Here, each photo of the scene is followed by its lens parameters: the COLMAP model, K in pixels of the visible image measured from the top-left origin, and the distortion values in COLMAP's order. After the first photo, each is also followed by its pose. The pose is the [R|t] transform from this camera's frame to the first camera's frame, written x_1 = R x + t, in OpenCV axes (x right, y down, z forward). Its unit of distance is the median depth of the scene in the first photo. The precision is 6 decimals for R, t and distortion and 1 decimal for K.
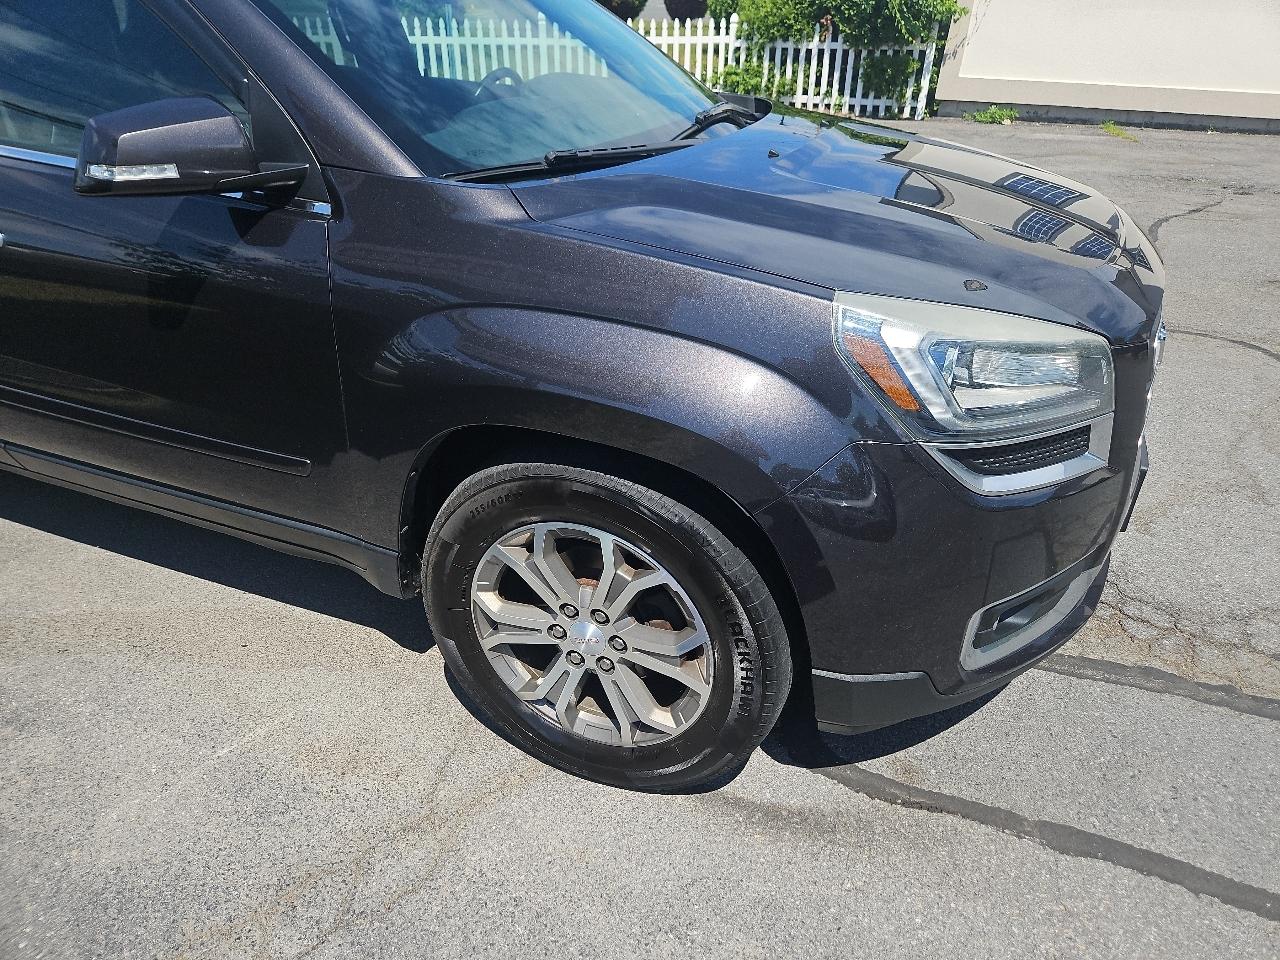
lens RADIAL K [[854.9, 0, 642.6], [0, 854.9, 479.7], [0, 0, 1]] dist [0.071218, -0.056345]
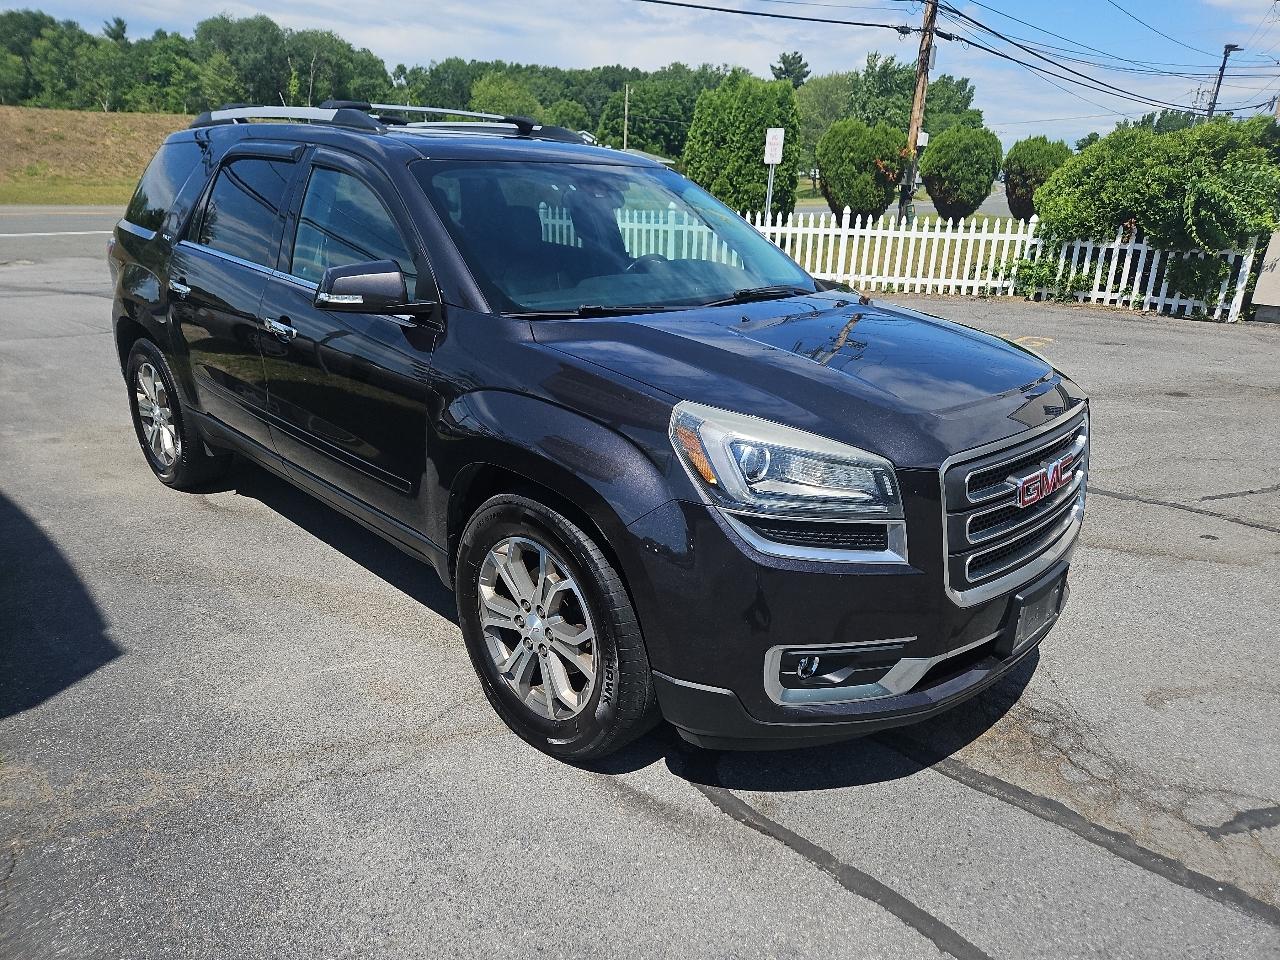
lens RADIAL K [[854.9, 0, 644.5], [0, 854.9, 470.4], [0, 0, 1]] dist [0.071218, -0.056345]
pose [[0.924722, 0.135567, -0.355684, 0.399365], [-0.201986, 0.966779, -0.156650, 0.083329], [0.322632, 0.216701, 0.921385, -0.209847]]
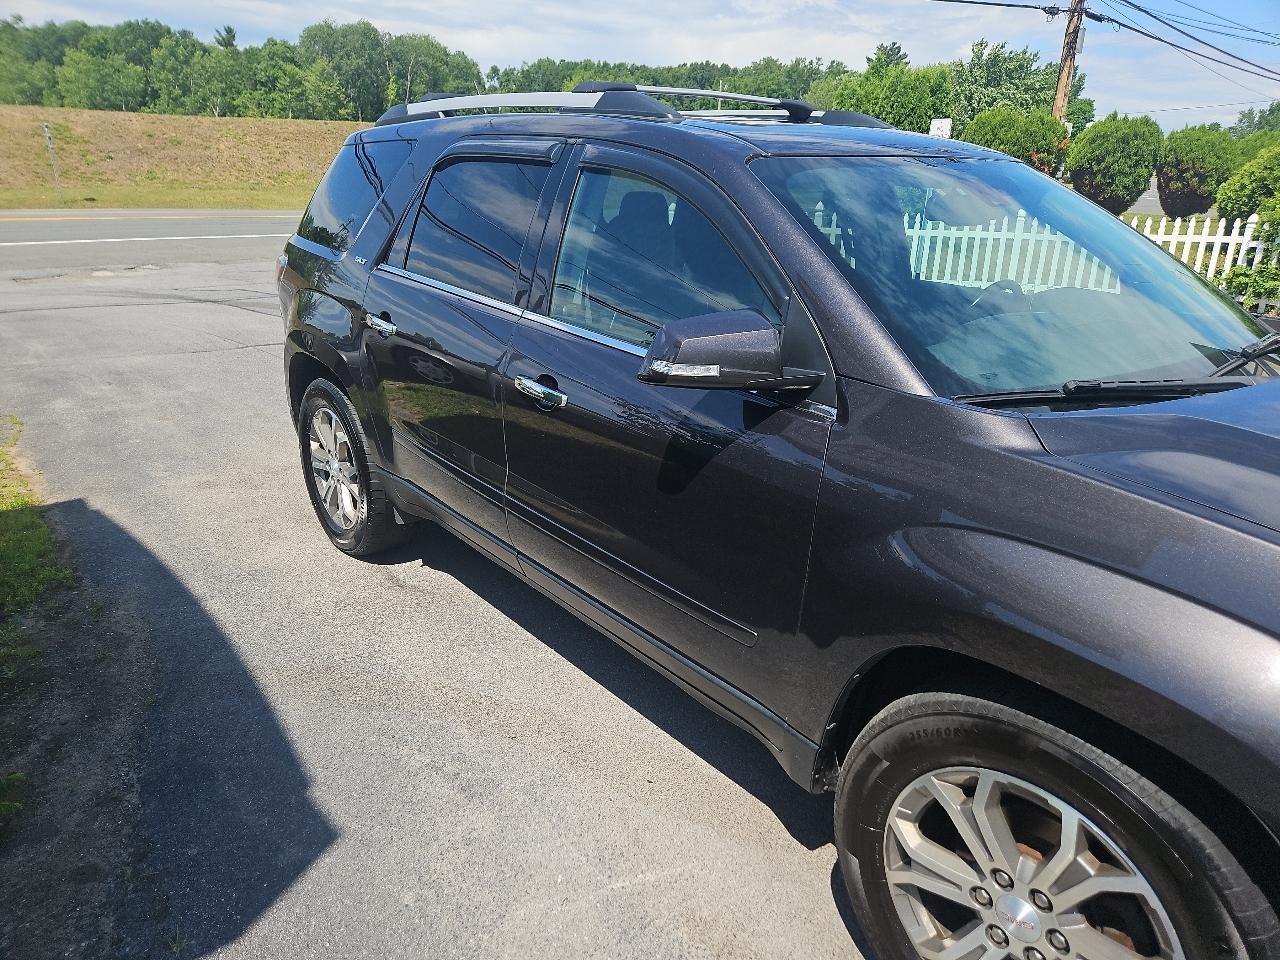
lens RADIAL K [[854.9, 0, 646.2], [0, 854.9, 483.7], [0, 0, 1]] dist [0.071218, -0.056345]
pose [[0.885509, 0.161841, -0.435524, -0.059485], [-0.236236, 0.963995, -0.122094, -0.028448], [0.400083, 0.211002, 0.891859, -0.015739]]
